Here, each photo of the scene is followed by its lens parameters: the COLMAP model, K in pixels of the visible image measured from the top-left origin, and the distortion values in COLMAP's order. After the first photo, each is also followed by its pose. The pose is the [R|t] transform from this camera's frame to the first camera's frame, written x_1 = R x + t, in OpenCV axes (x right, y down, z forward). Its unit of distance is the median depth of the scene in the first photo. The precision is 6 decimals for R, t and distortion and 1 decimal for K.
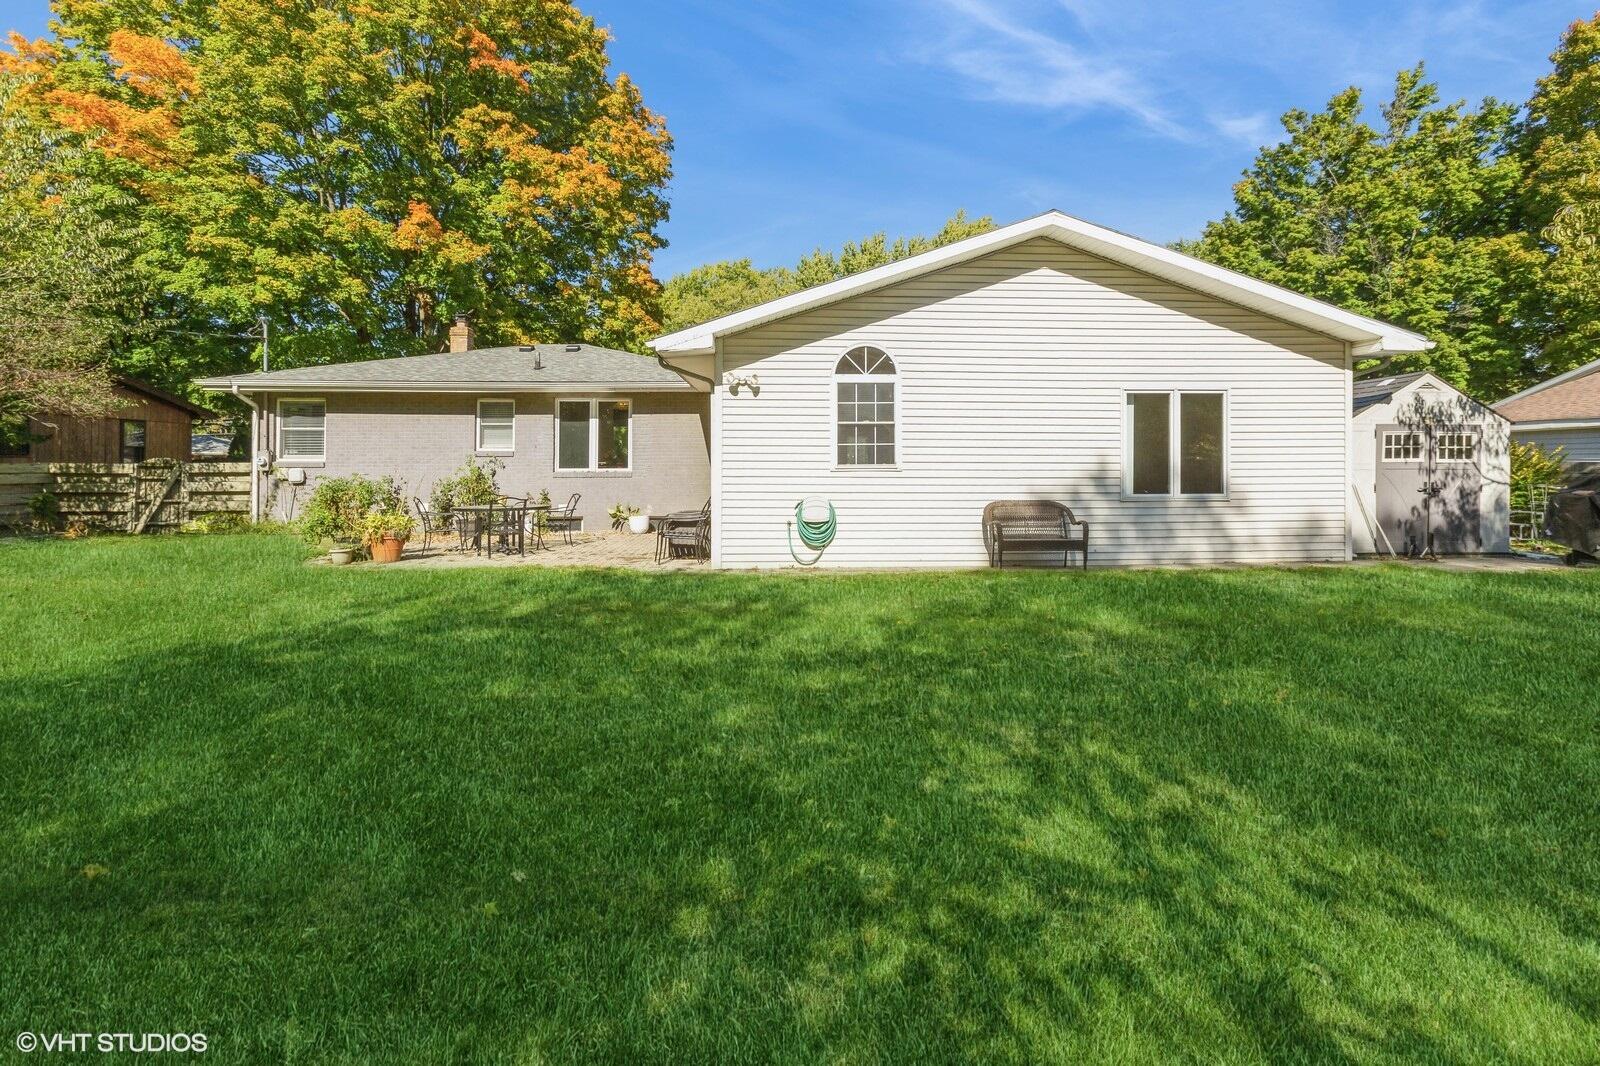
lens RADIAL K [[728.3, 0, 799.4], [0, 728.3, 450.6], [0, 0, 1]] dist [-0.001668, 0.005682]
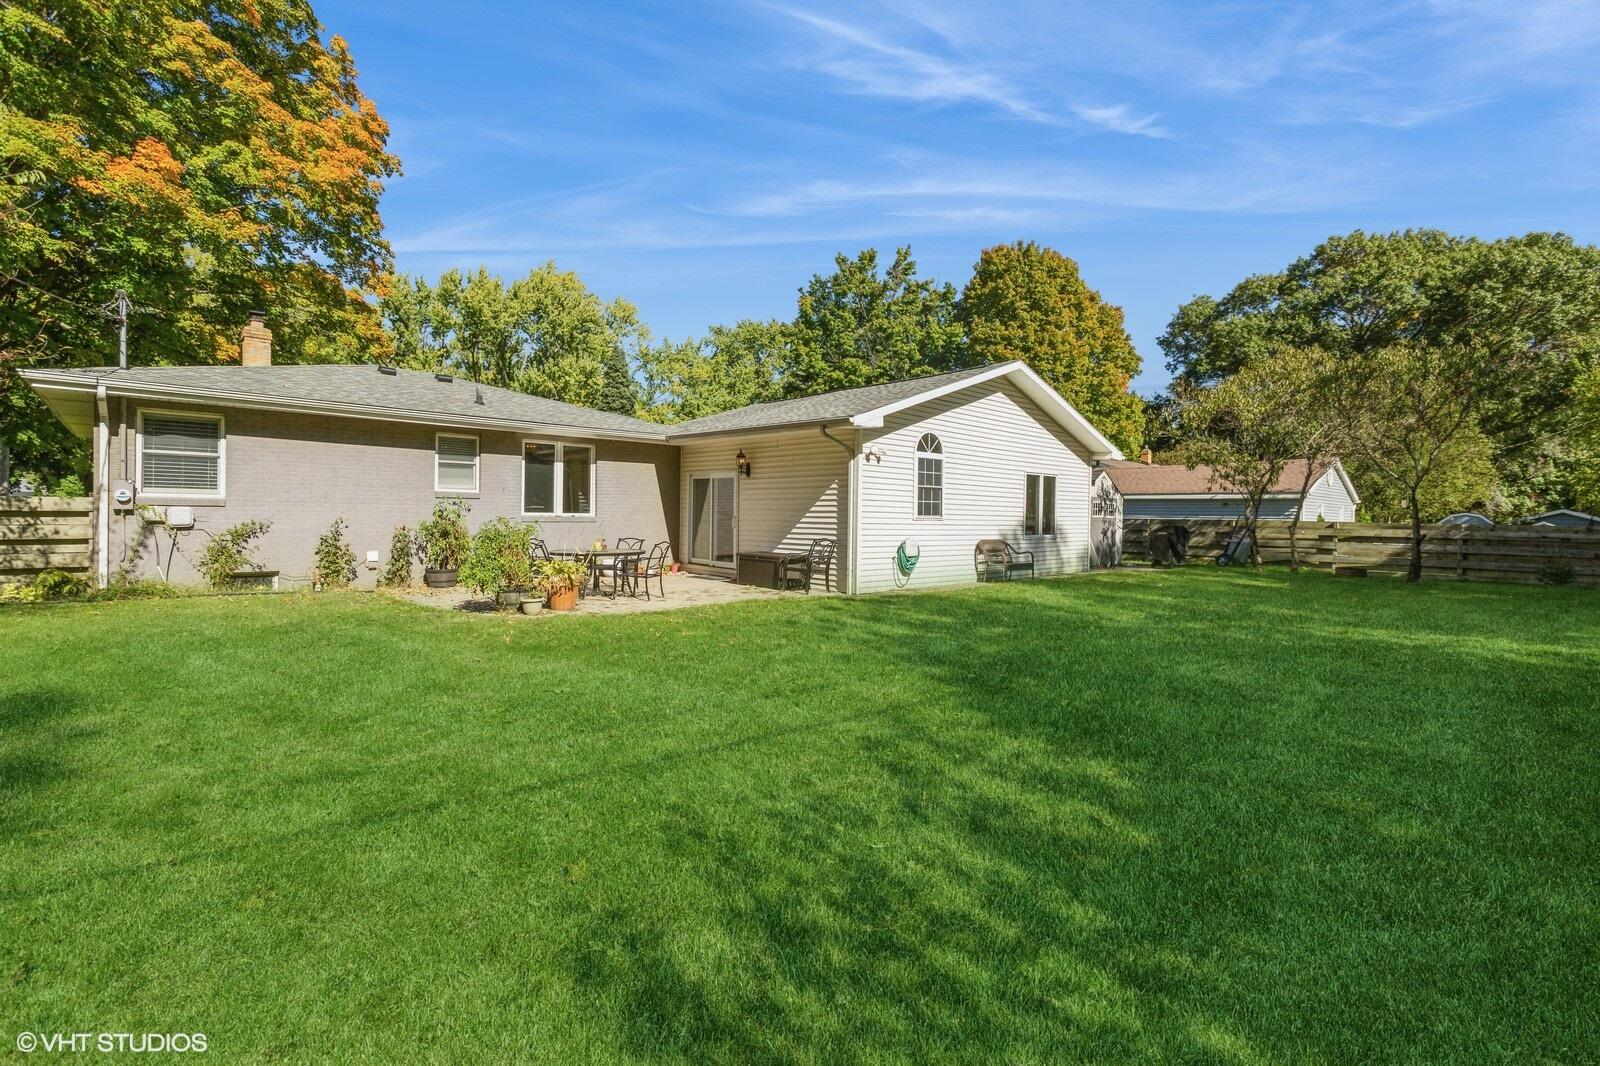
lens RADIAL K [[706.1, 0, 800.8], [0, 706.1, 505.4], [0, 0, 1]] dist [-0.000919, 0.000477]
pose [[0.774252, 0.021603, 0.632508, -0.654088], [-0.029900, 0.999550, 0.002461, 0.002271], [-0.632171, -0.020817, 0.774550, 0.053949]]
